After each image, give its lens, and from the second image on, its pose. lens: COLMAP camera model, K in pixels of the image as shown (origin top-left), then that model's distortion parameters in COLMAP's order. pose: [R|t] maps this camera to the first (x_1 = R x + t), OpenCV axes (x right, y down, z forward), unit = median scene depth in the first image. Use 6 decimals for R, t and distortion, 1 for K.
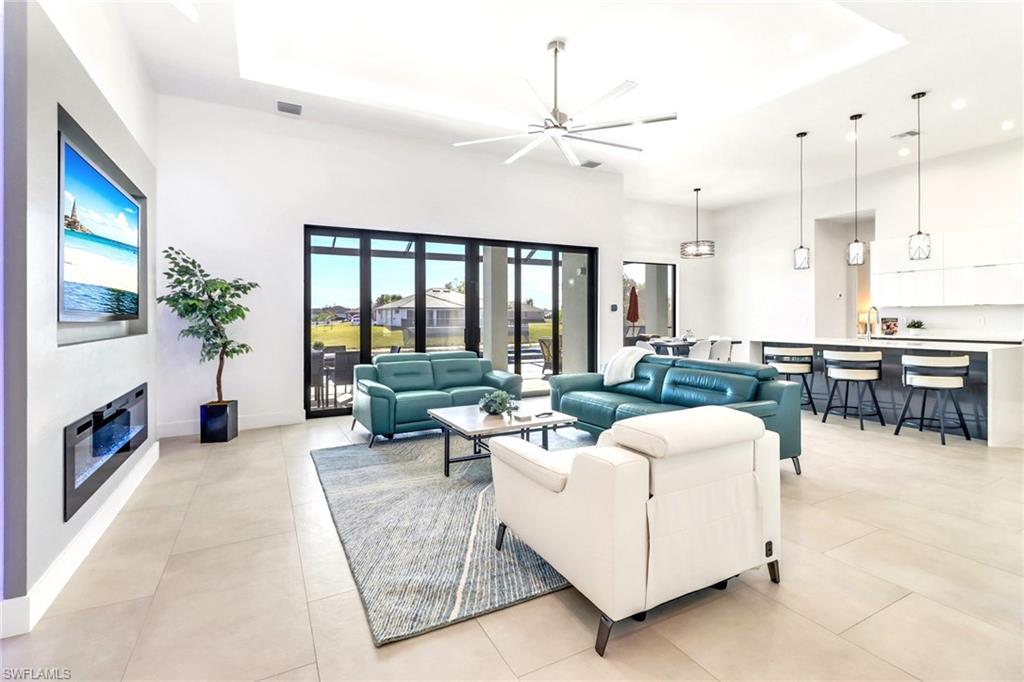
lens RADIAL K [[472.6, 0, 512.3], [0, 472.6, 330.2], [0, 0, 1]] dist [0.008463, -0.010318]
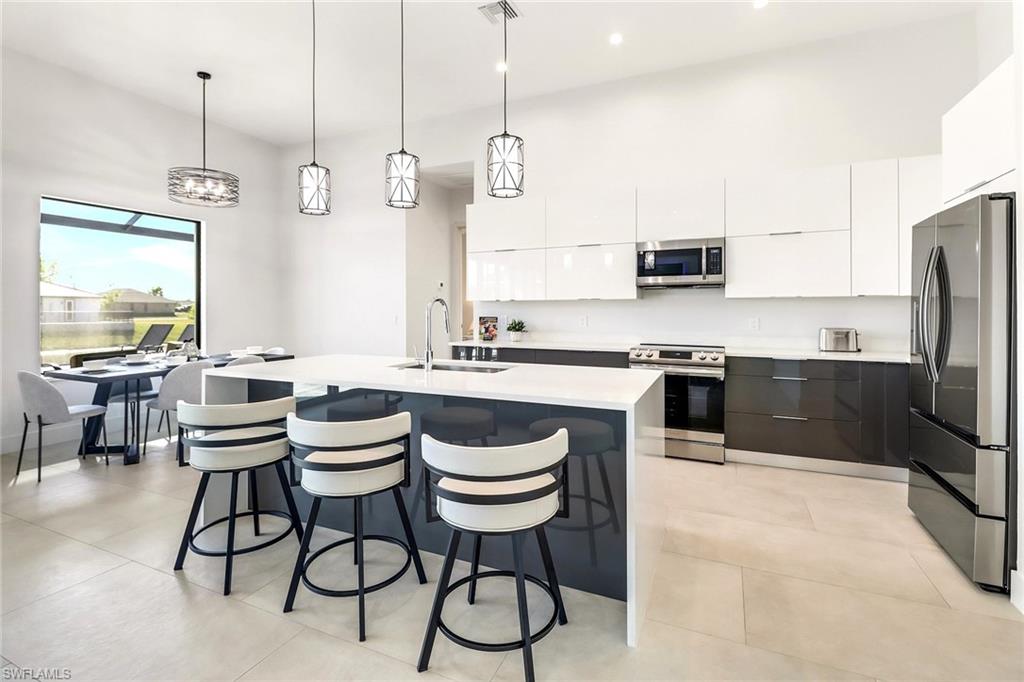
lens RADIAL K [[476.9, 0, 507.2], [0, 476.9, 307.4], [0, 0, 1]] dist [0.005850, -0.000611]
pose [[0.794898, 0.014451, 0.606572, 0.356234], [0.007609, 0.999400, -0.033781, -0.014178], [-0.606696, 0.031468, 0.794311, 0.384600]]
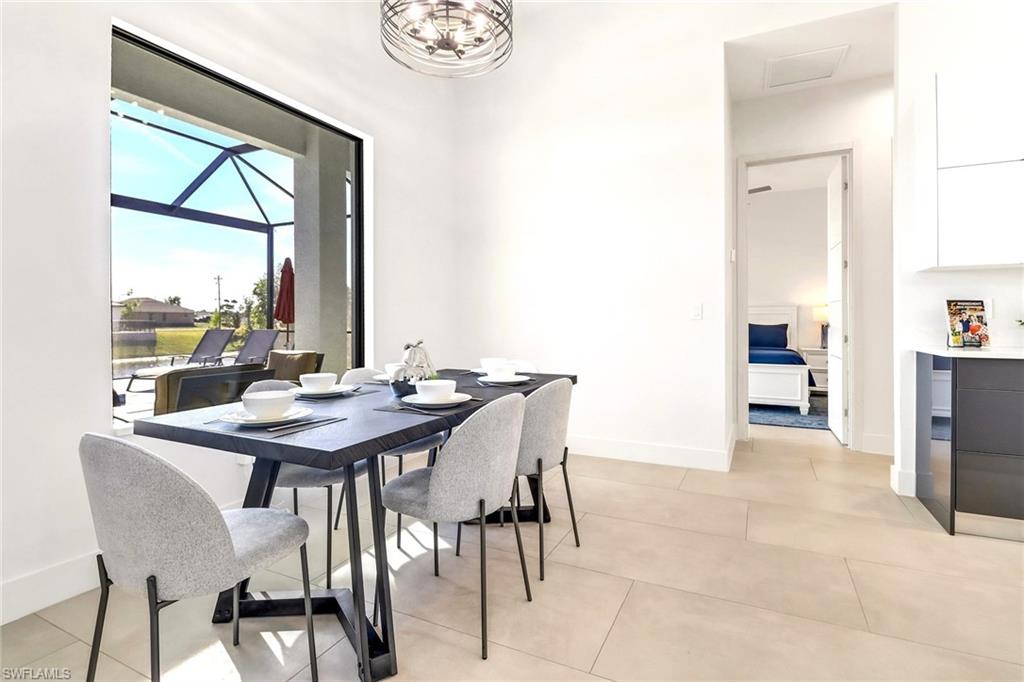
lens RADIAL K [[493.3, 0, 511.6], [0, 493.3, 318.5], [0, 0, 1]] dist [0.006115, -0.009563]
pose [[0.811869, 0.013066, 0.583694, 0.283305], [0.007725, 0.999422, -0.033118, -0.002207], [-0.583789, 0.031397, 0.811298, 0.821256]]
